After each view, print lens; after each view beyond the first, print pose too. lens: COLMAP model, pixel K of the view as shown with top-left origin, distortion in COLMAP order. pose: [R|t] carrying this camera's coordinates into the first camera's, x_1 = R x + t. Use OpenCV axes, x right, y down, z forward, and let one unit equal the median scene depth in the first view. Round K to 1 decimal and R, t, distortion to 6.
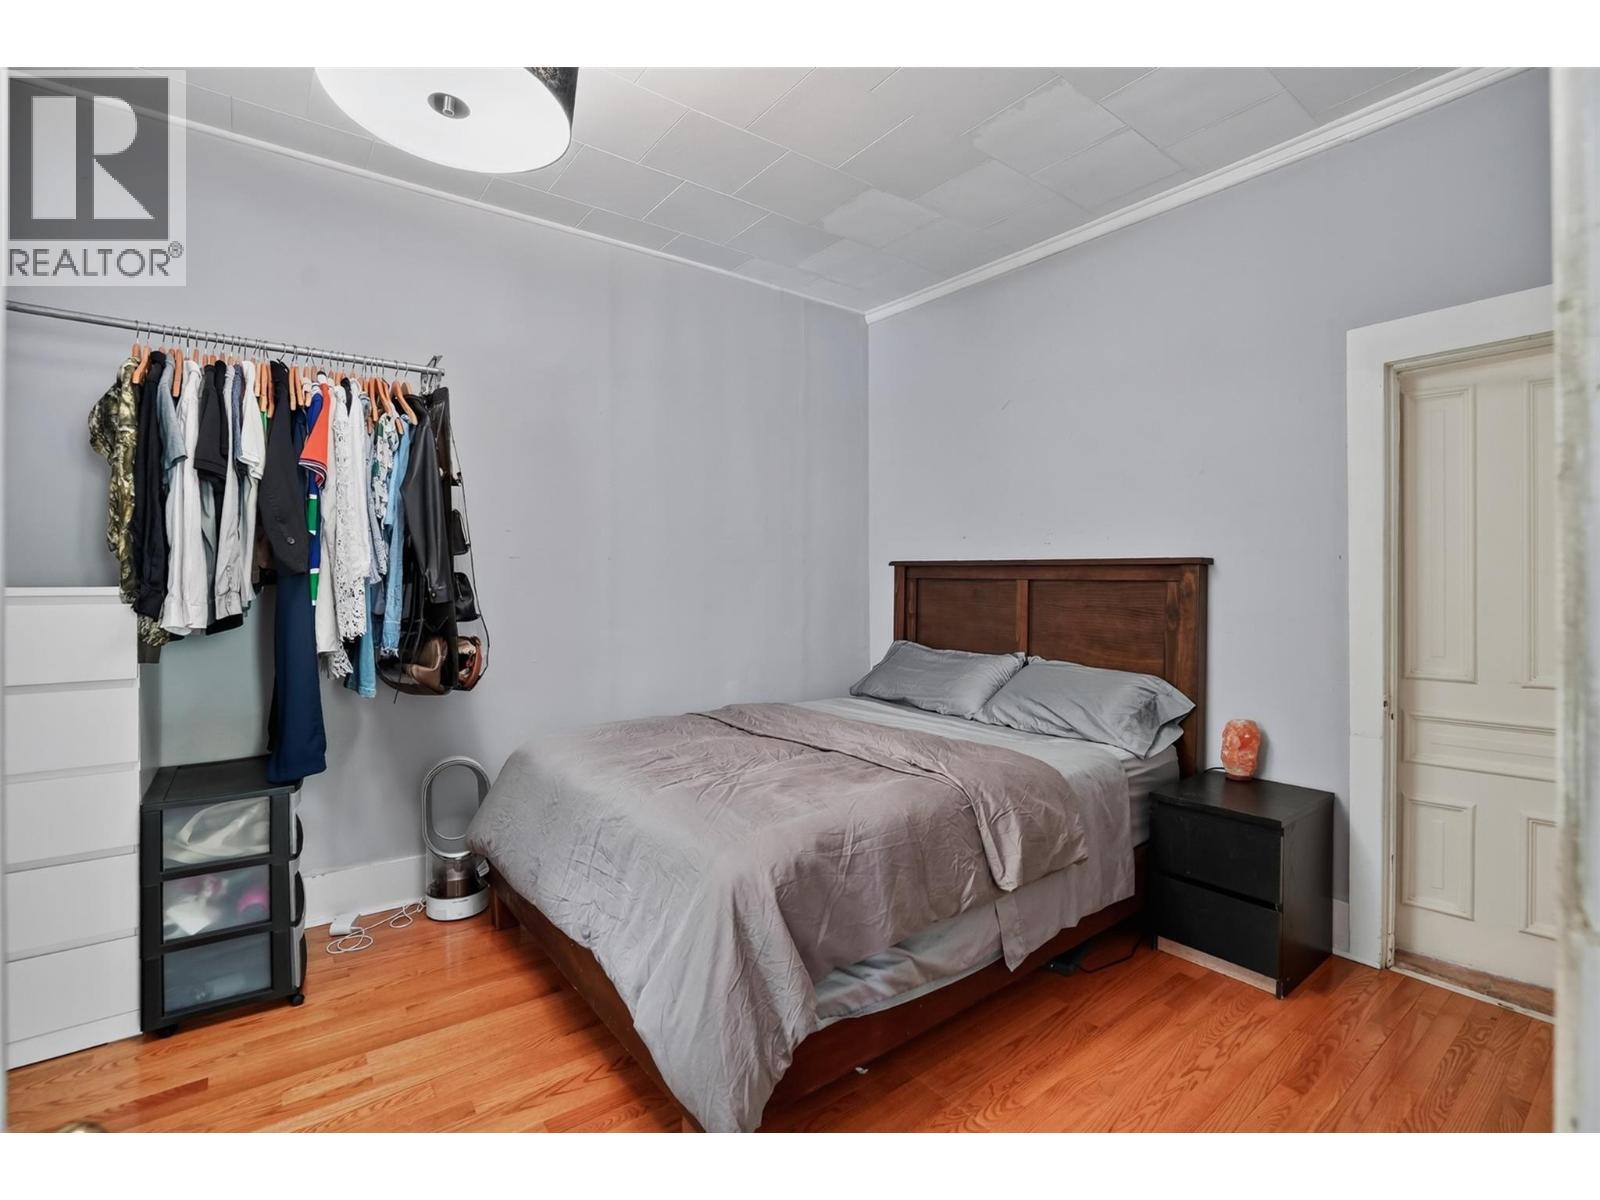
lens RADIAL K [[750.5, 0, 800.0], [0, 750.5, 600.0], [0, 0, 1]] dist [-0.052487, 0.027167]
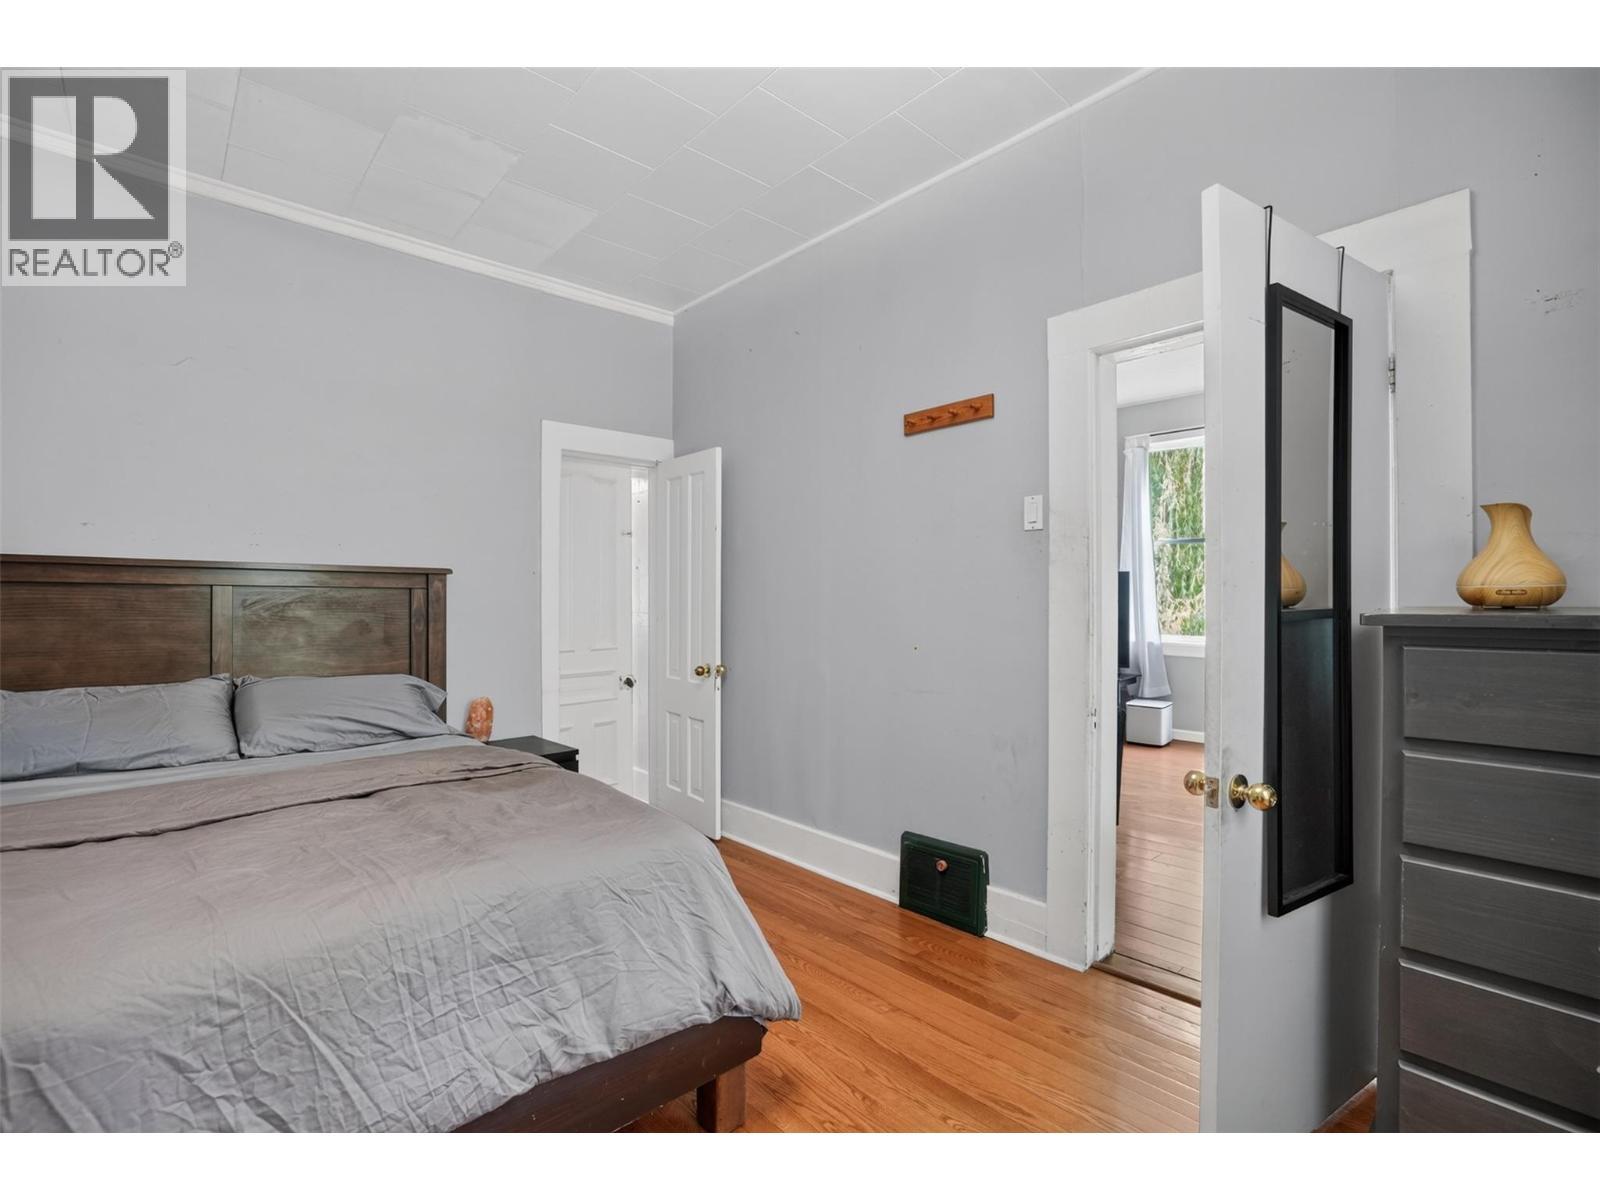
lens RADIAL K [[750.5, 0, 800.0], [0, 750.5, 600.0], [0, 0, 1]] dist [-0.052487, 0.027167]
pose [[-0.082305, 0.000831, 0.996607, -0.681122], [0.030939, 0.999520, 0.001721, 0.009366], [-0.996127, 0.030975, -0.082291, 0.529493]]
